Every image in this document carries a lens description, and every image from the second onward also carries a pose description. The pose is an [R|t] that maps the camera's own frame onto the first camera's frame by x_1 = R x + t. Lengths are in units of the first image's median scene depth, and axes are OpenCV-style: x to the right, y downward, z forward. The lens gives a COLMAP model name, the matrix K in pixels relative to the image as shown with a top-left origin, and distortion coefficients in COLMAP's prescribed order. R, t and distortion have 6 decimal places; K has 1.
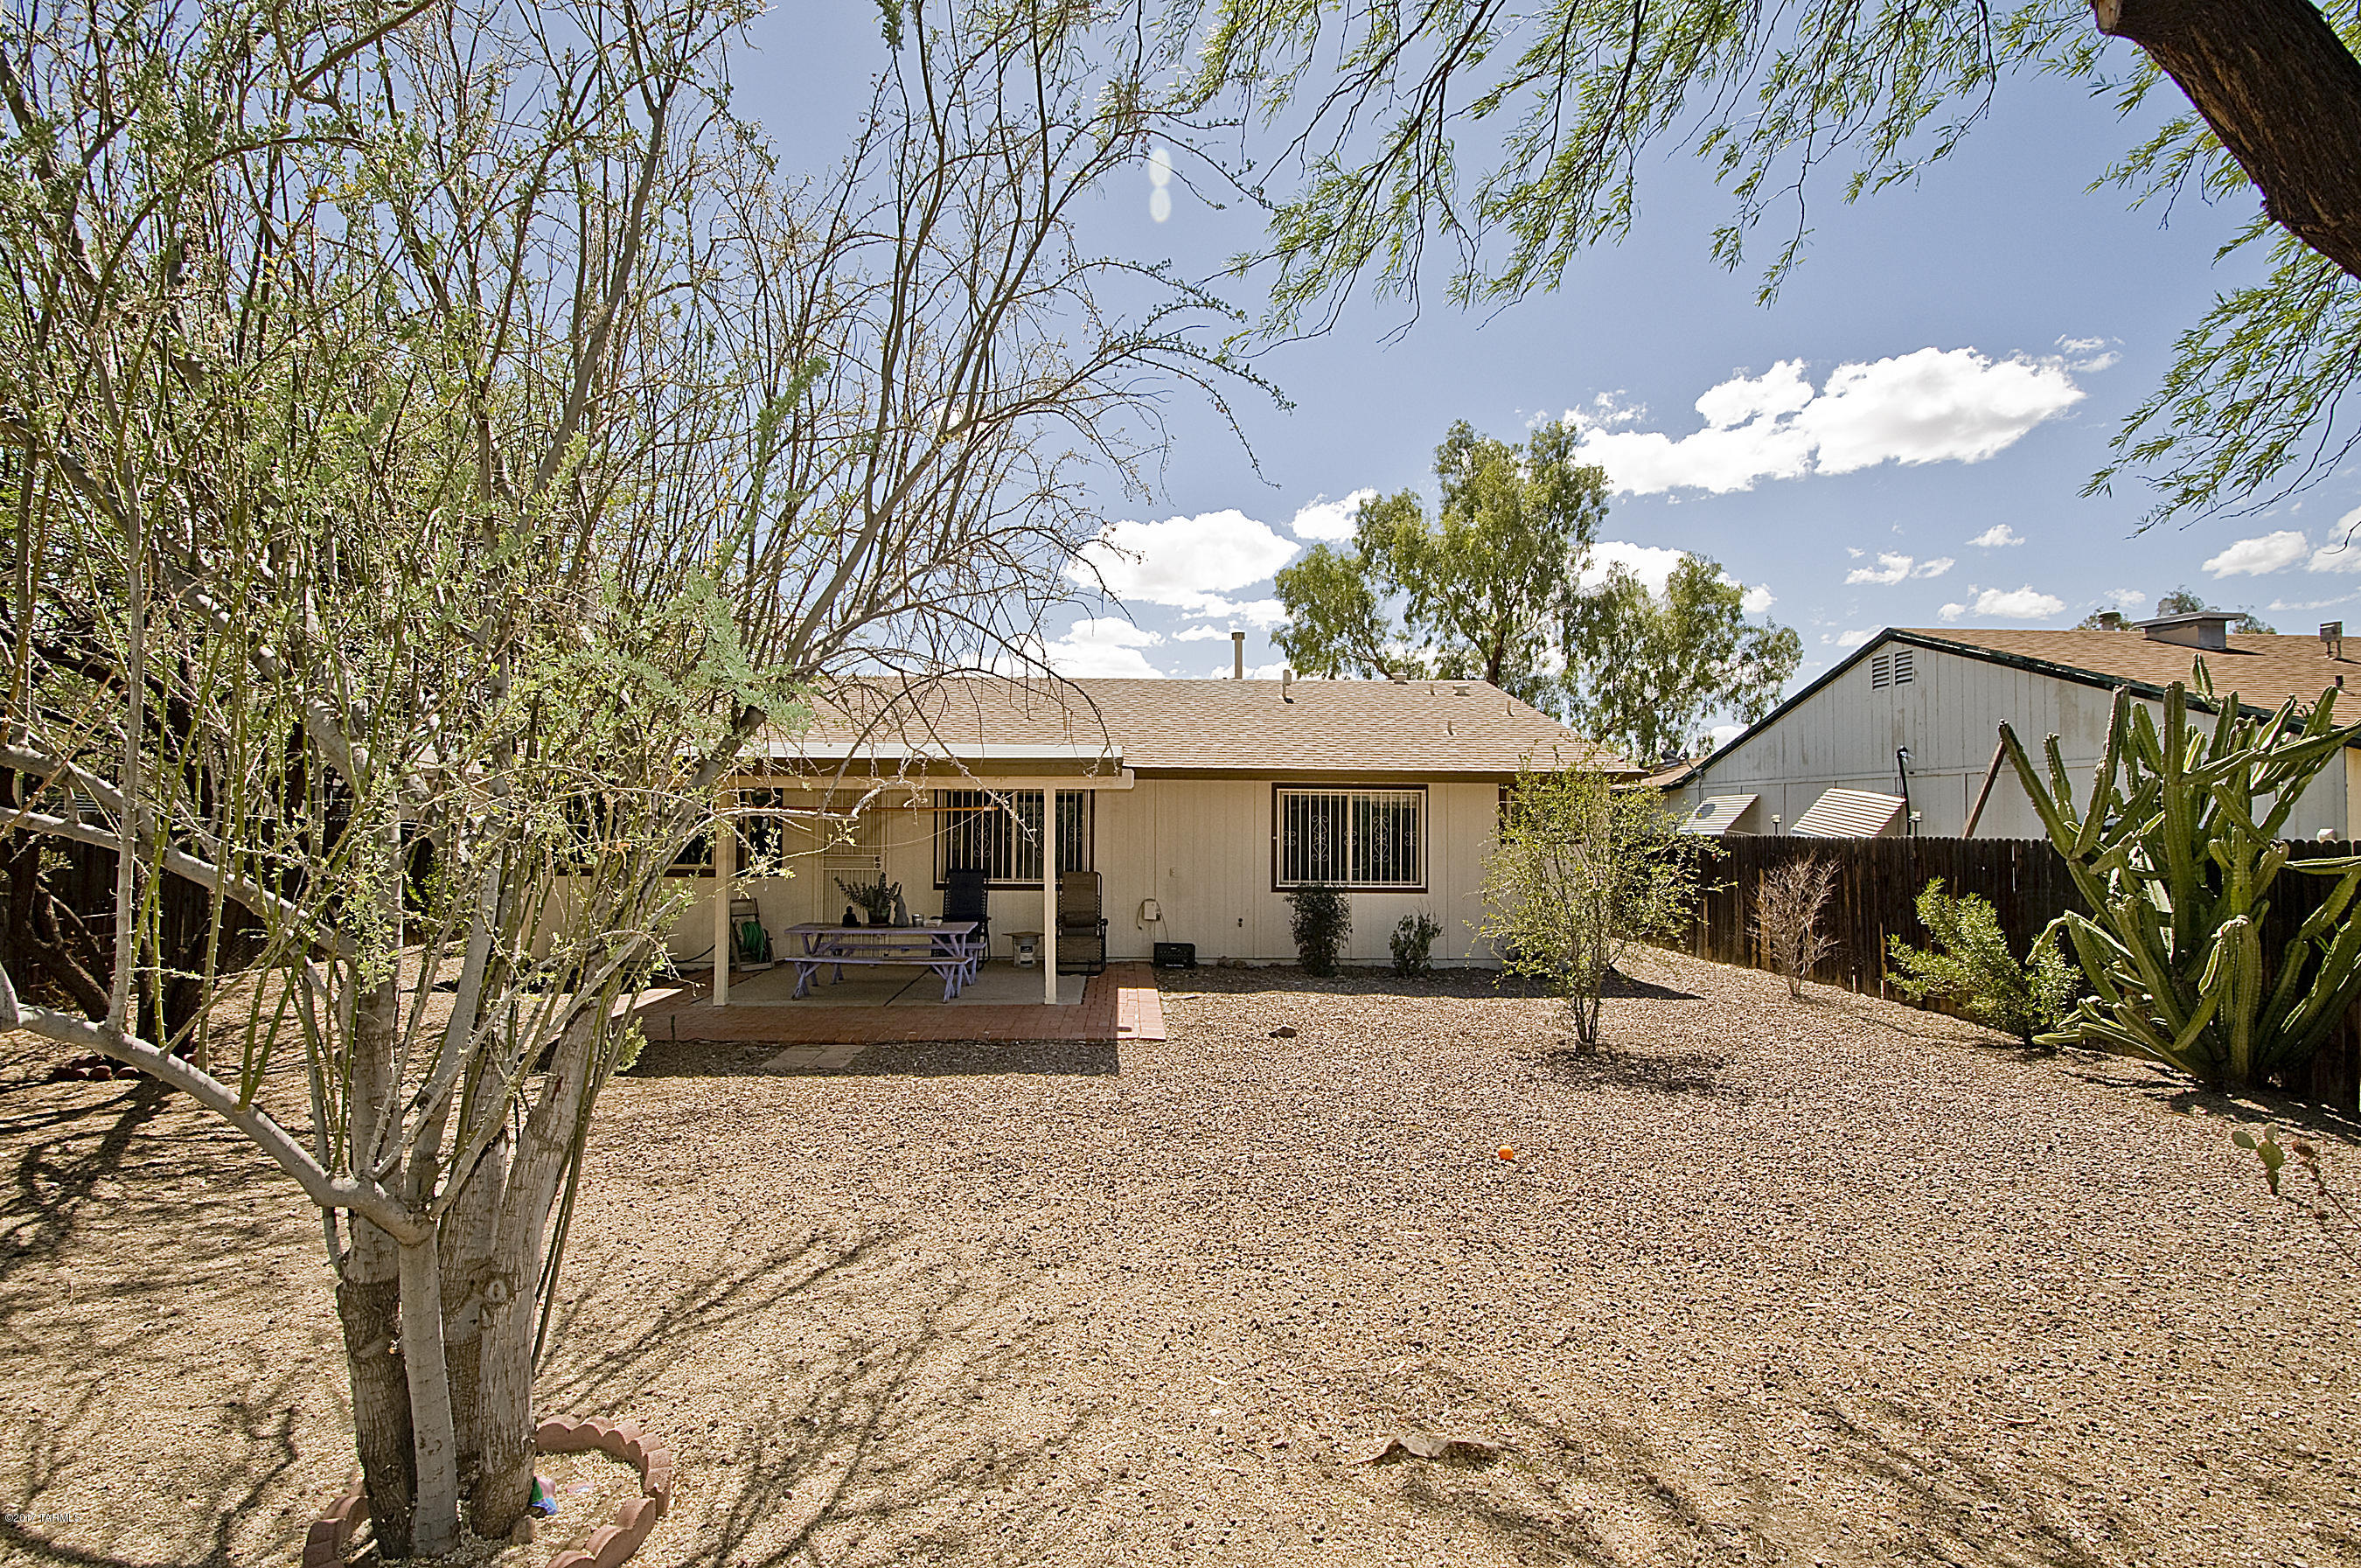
lens RADIAL K [[1039.1, 0, 1195.2], [0, 1039.1, 788.6], [0, 0, 1]] dist [-0.013406, -0.008246]
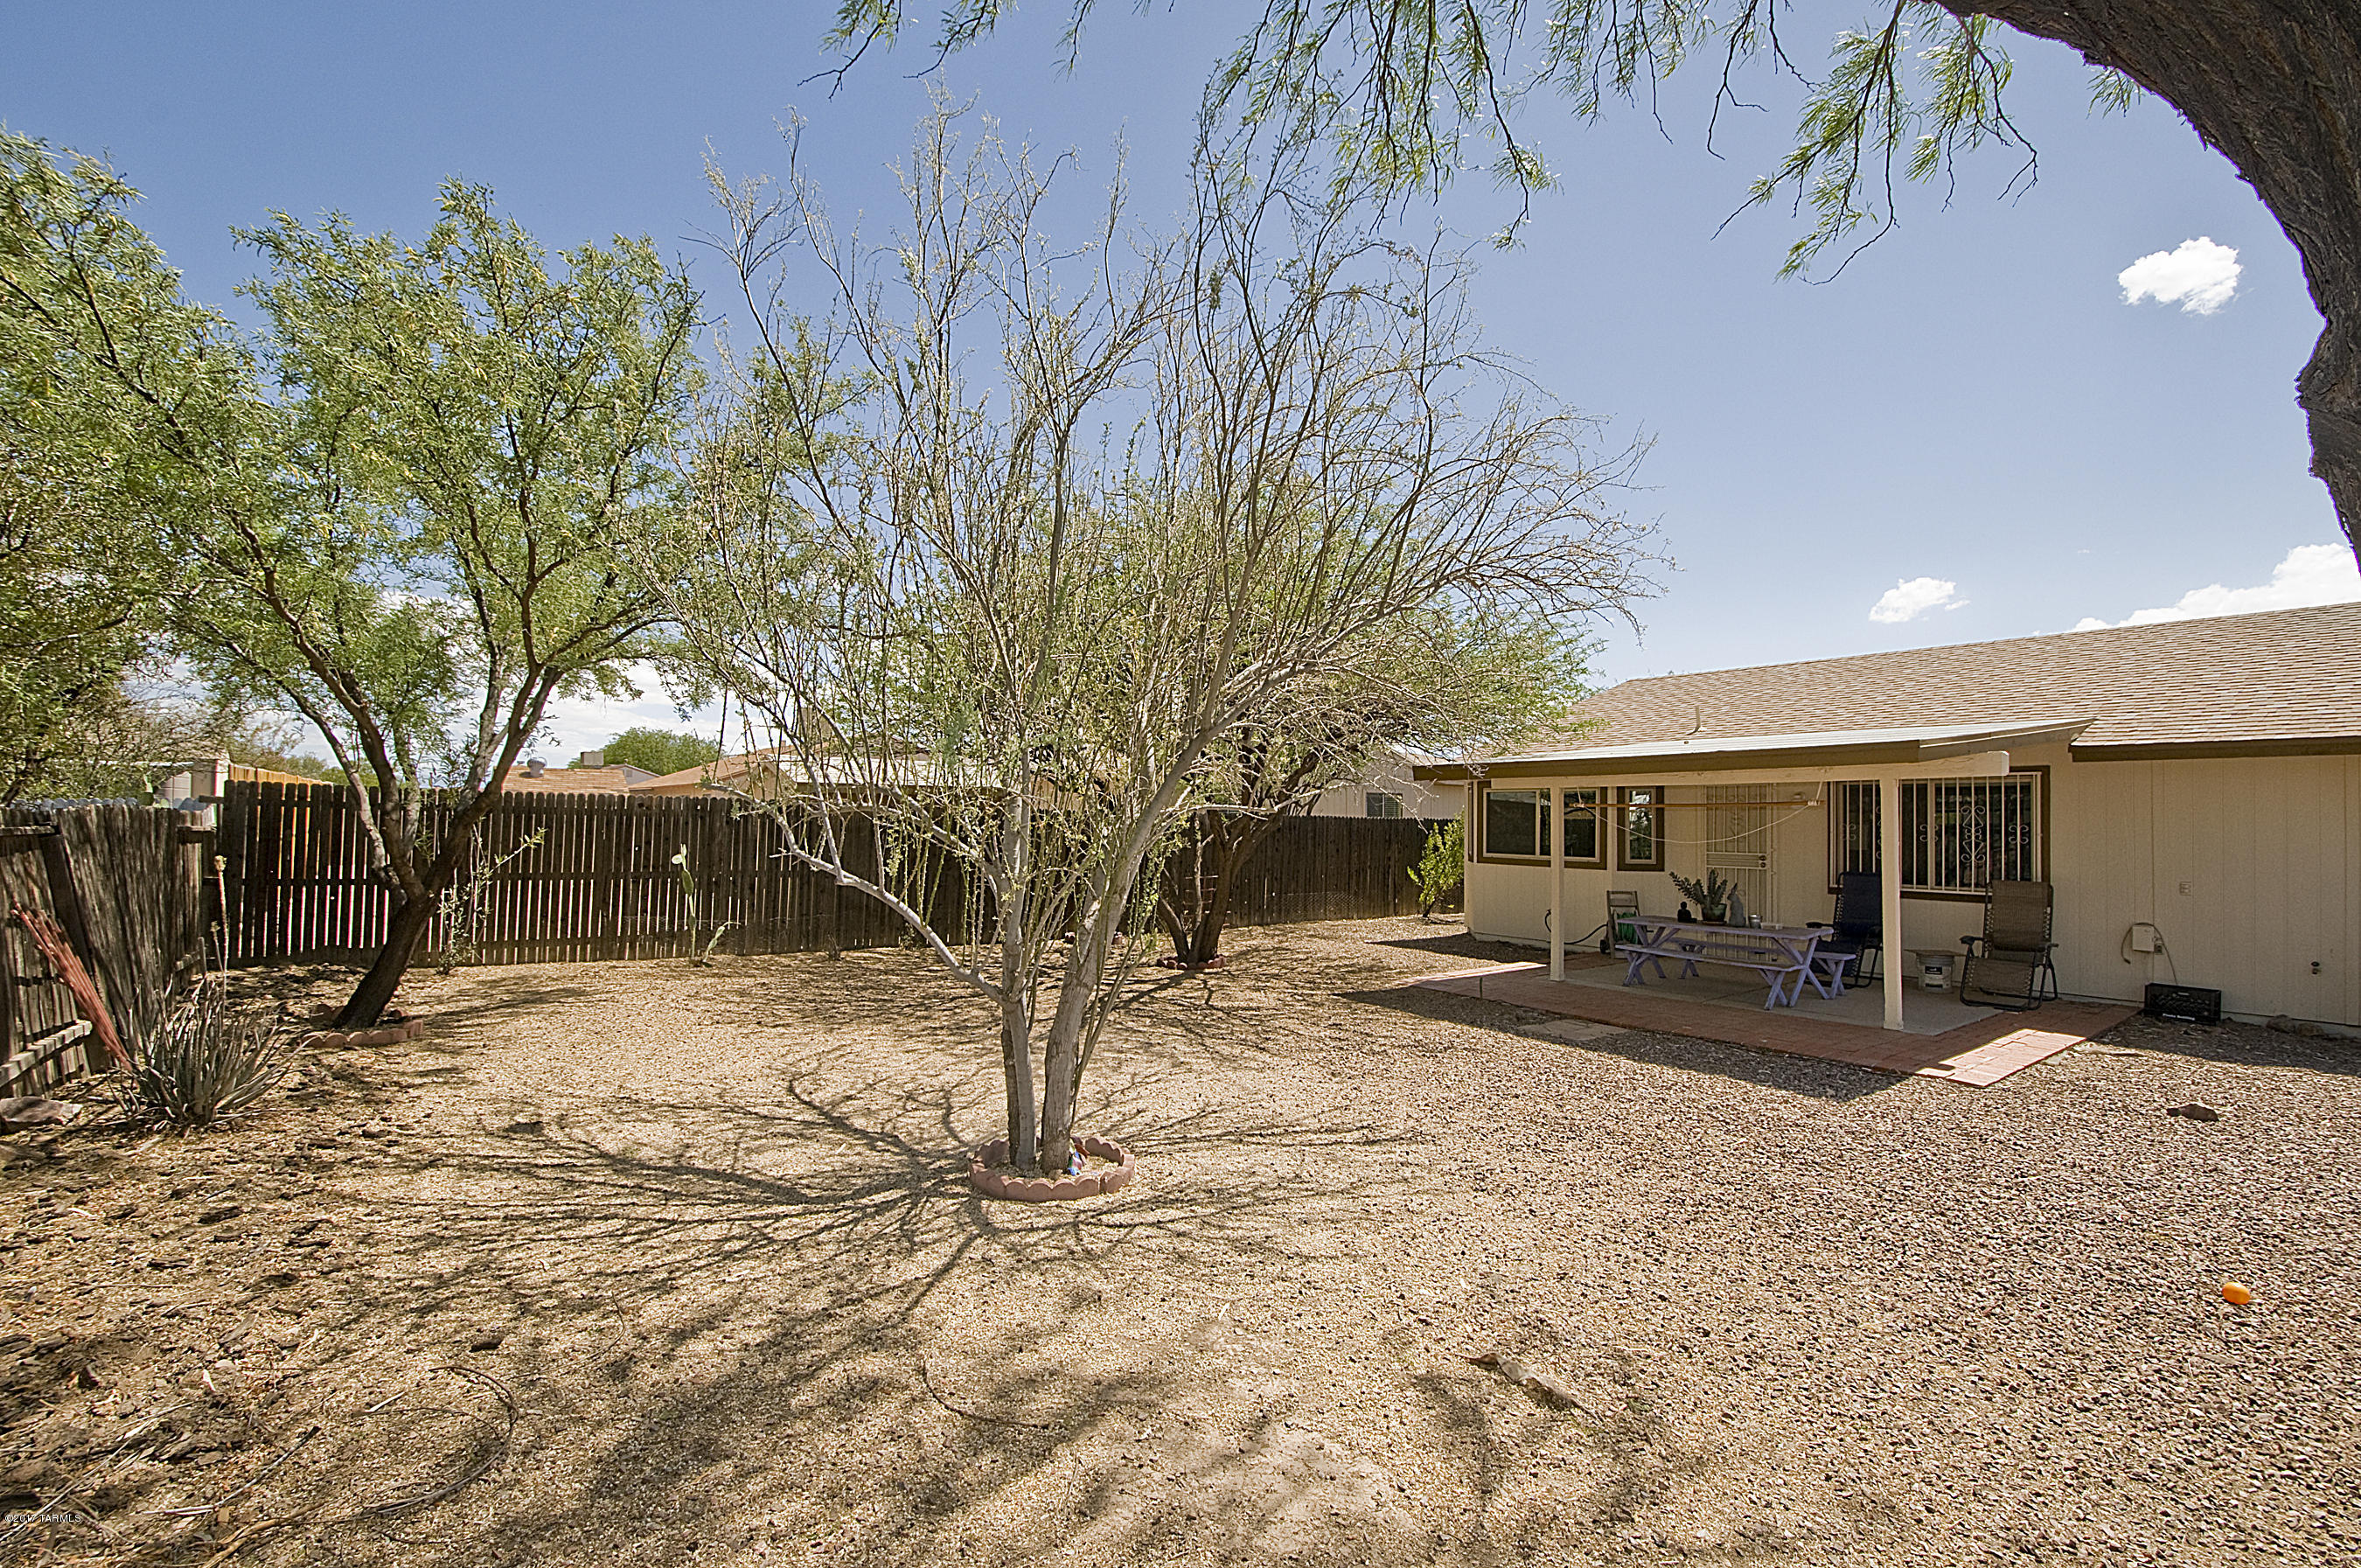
lens RADIAL K [[1039.1, 0, 1140.5], [0, 1039.1, 786.7], [0, 0, 1]] dist [-0.013406, -0.008246]
pose [[0.525073, -0.027392, -0.850616, 0.326748], [0.025593, 0.999538, -0.016389, 0.005431], [0.850672, -0.013164, 0.525532, 0.027526]]
